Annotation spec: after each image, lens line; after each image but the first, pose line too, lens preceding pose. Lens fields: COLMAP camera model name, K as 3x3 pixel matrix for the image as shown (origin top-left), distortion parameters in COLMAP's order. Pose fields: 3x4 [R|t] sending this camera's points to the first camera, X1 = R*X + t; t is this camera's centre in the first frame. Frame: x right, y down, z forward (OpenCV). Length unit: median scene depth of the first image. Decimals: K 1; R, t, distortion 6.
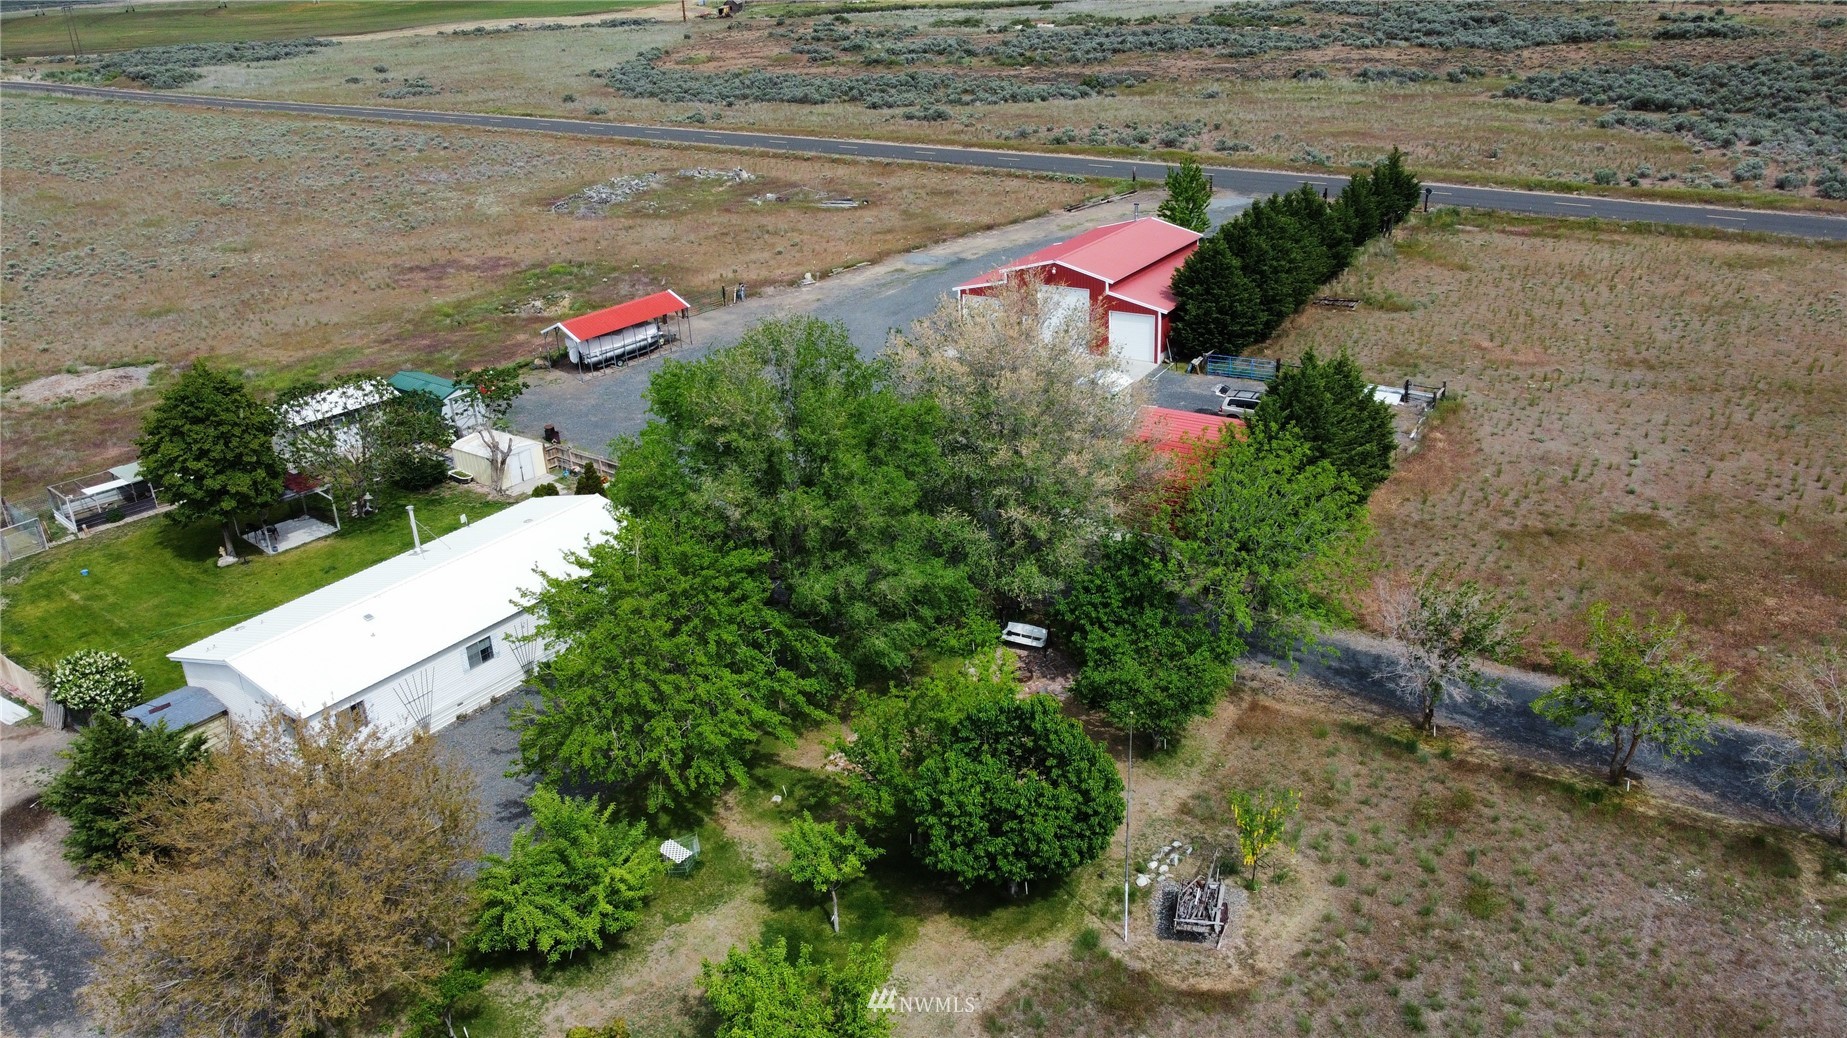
lens RADIAL K [[1395.6, 0, 918.8], [0, 1395.6, 523.6], [0, 0, 1]] dist [-0.003394, -0.004764]
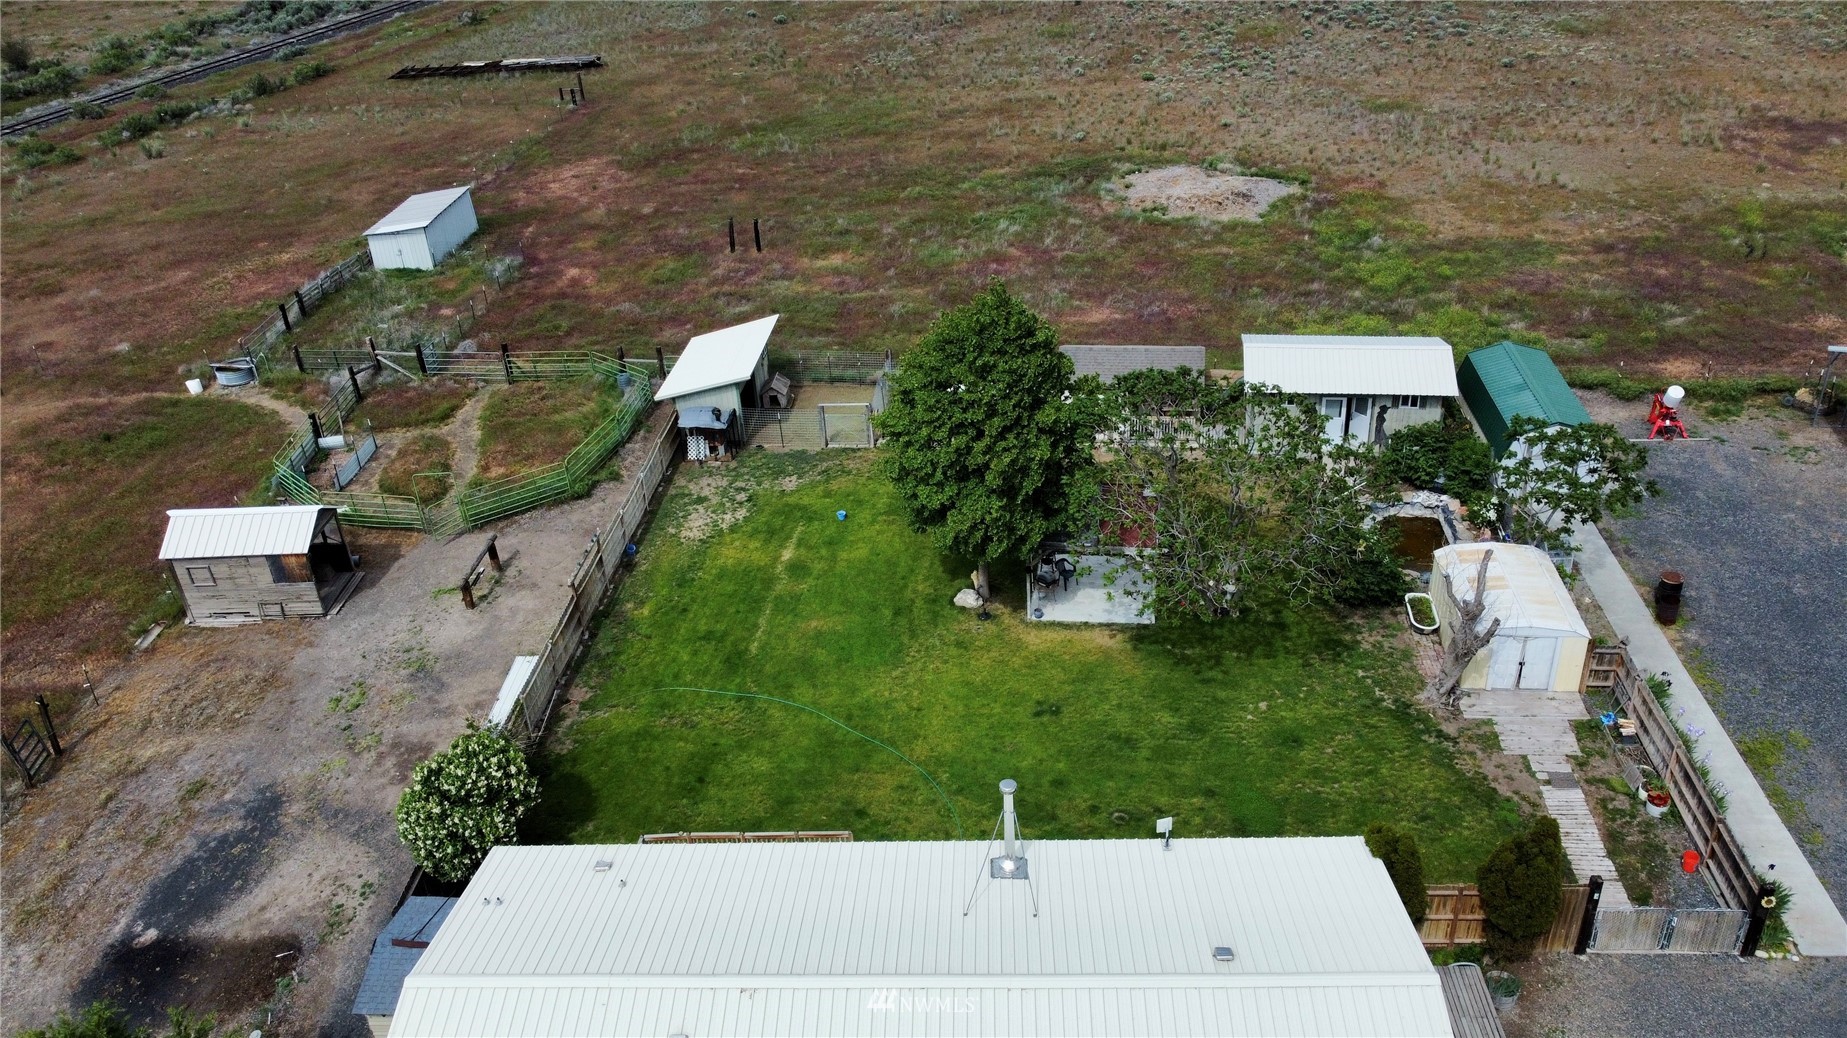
lens RADIAL K [[1395.6, 0, 918.8], [0, 1395.6, 523.6], [0, 0, 1]] dist [-0.003394, -0.004764]
pose [[0.536324, 0.440327, -0.720048, -0.085089], [-0.305108, 0.896579, 0.321022, -0.194907], [0.786934, 0.047521, 0.615204, 0.617245]]
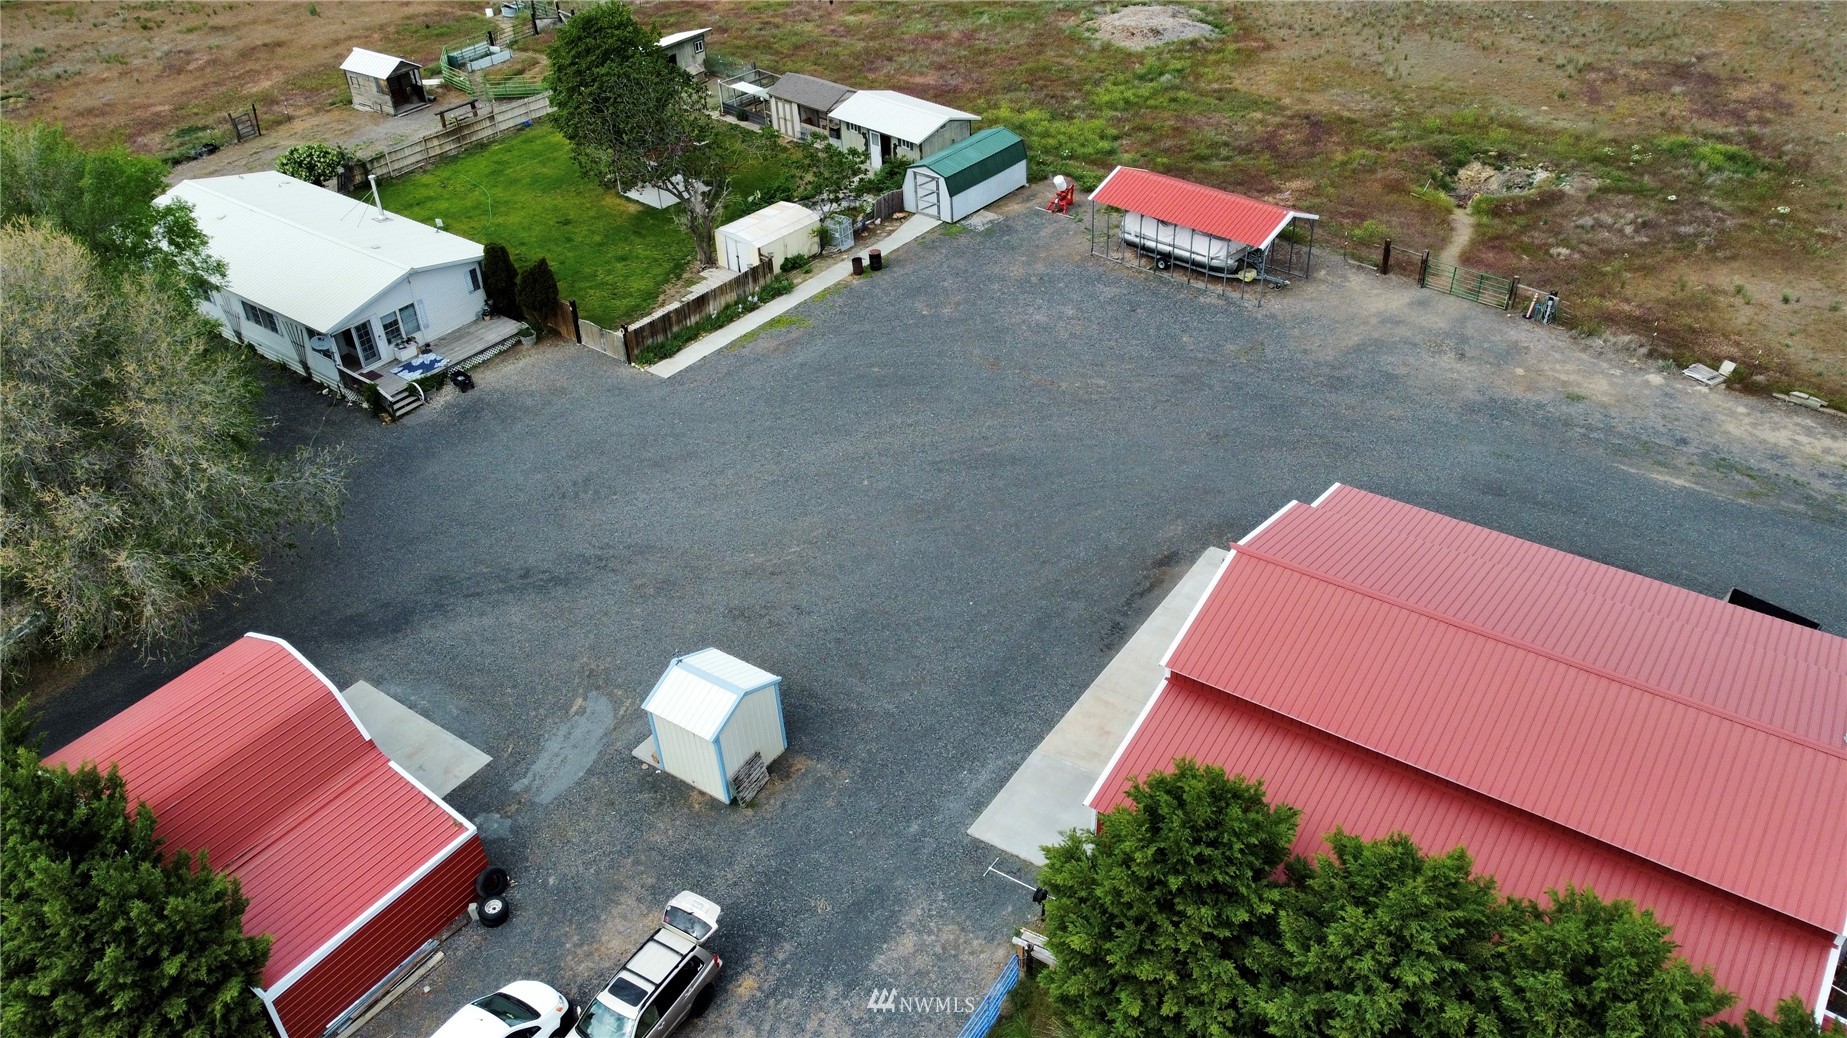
lens RADIAL K [[1395.6, 0, 918.8], [0, 1395.6, 523.6], [0, 0, 1]] dist [-0.003394, -0.004764]
pose [[-0.037410, 0.623973, -0.780550, 0.551163], [-0.357273, 0.721118, 0.593586, -0.535584], [0.933251, 0.301075, 0.195952, 1.114965]]
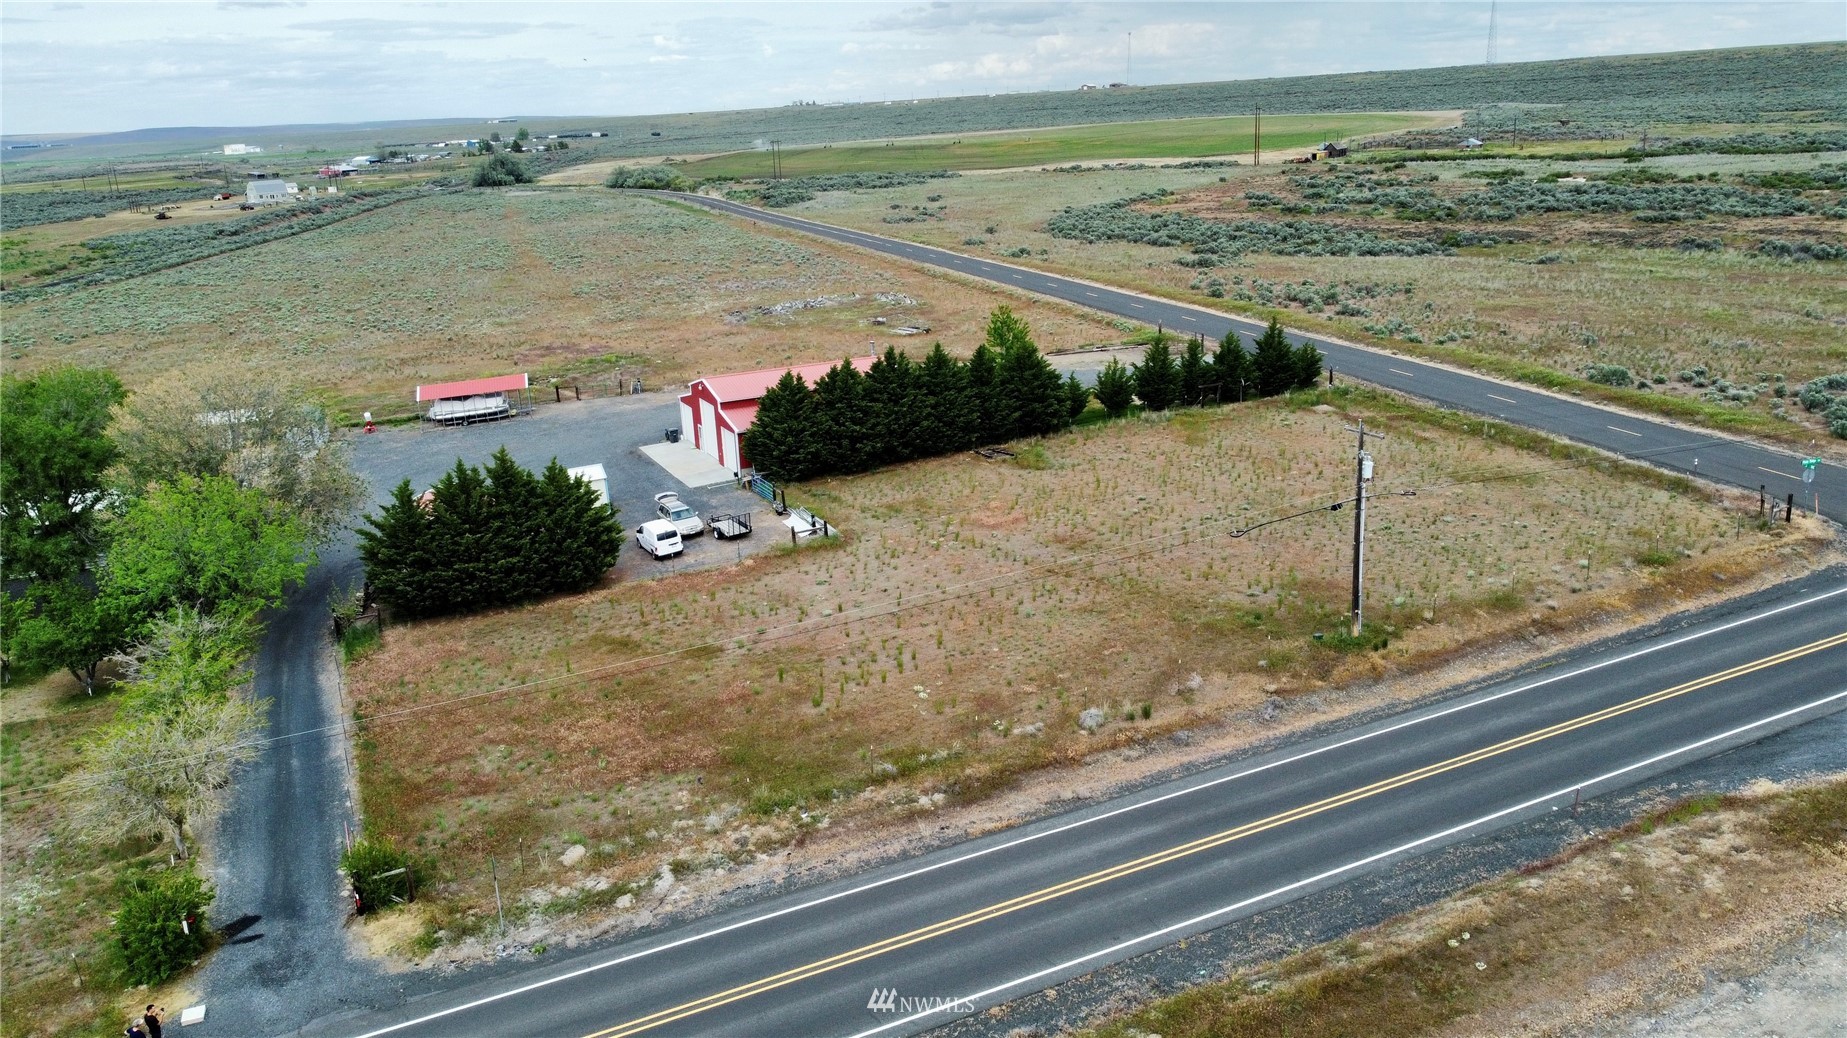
lens RADIAL K [[1395.6, 0, 918.8], [0, 1395.6, 523.6], [0, 0, 1]] dist [-0.003394, -0.004764]
pose [[0.842856, 0.157394, -0.514607, 1.152183], [-0.203149, 0.978577, -0.033430, -0.092445], [0.498321, 0.132719, 0.856774, 0.155621]]
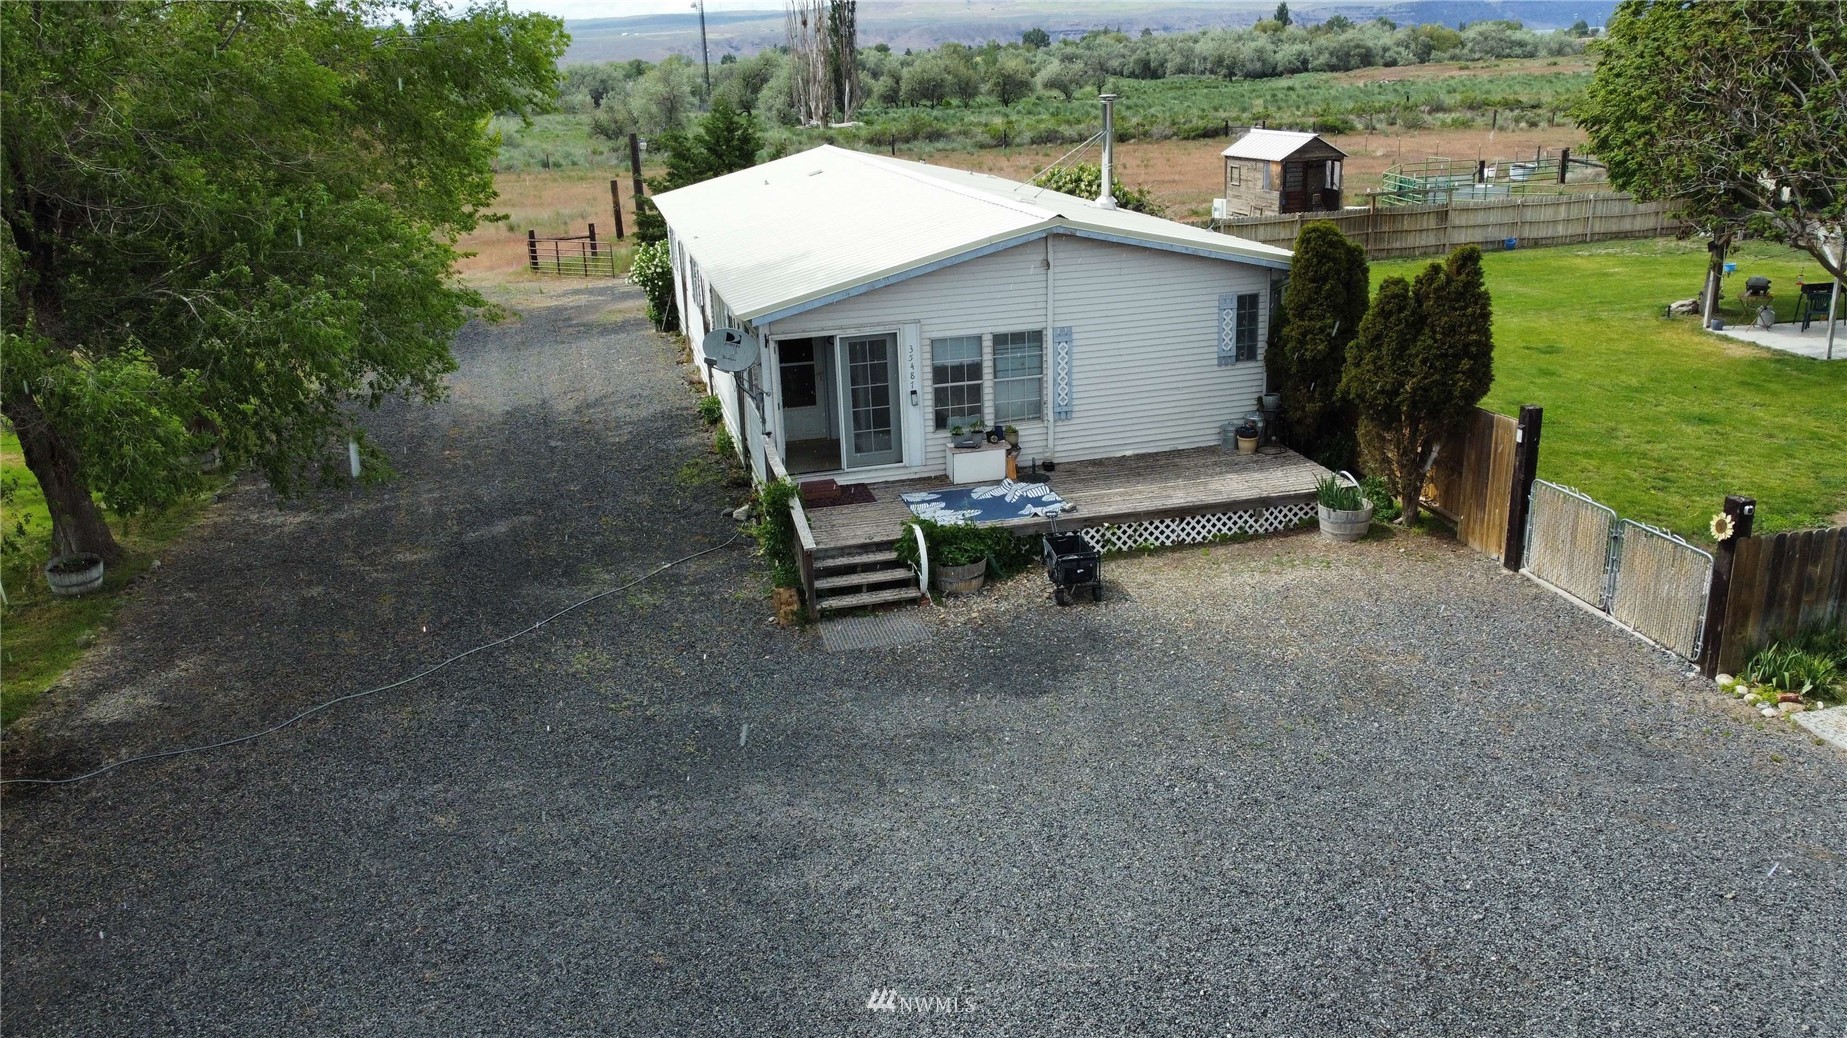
lens RADIAL K [[1395.6, 0, 918.8], [0, 1395.6, 523.6], [0, 0, 1]] dist [-0.003394, -0.004764]
pose [[-0.656469, 0.310057, -0.687686, 0.017947], [-0.230429, 0.785630, 0.574185, -0.127785], [0.718297, 0.535398, -0.444296, 1.082317]]
